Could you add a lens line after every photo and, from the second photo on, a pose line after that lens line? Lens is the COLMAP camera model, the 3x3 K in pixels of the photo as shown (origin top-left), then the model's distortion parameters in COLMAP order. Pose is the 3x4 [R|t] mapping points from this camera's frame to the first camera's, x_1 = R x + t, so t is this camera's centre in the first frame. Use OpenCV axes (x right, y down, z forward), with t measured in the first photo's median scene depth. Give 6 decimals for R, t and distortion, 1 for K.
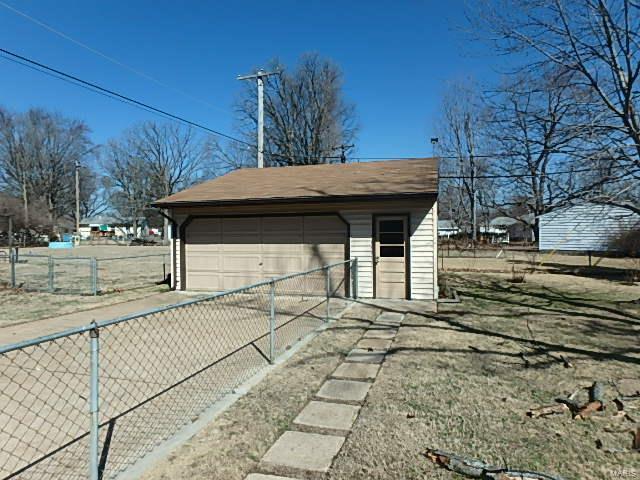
lens RADIAL K [[401.0, 0, 320.0], [0, 401.0, 240.0], [0, 0, 1]] dist [-0.021390, 0.002315]
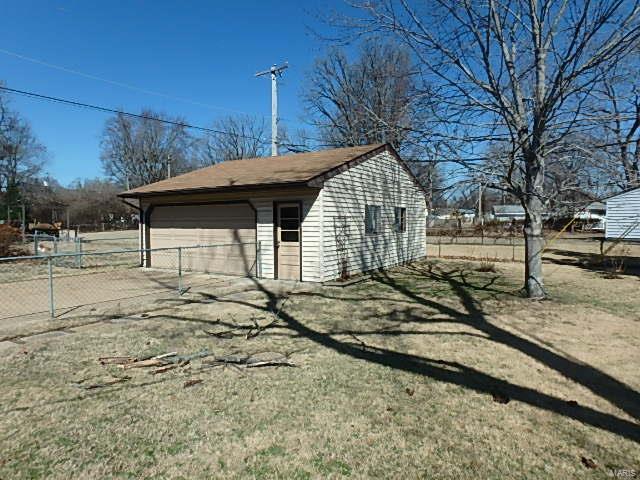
lens RADIAL K [[401.0, 0, 320.0], [0, 401.0, 240.0], [0, 0, 1]] dist [-0.021390, 0.002315]
pose [[0.966253, 0.014335, -0.257198, 0.528430], [-0.004933, 0.999297, 0.037166, -0.001934], [0.257549, -0.034643, 0.965644, -0.016224]]
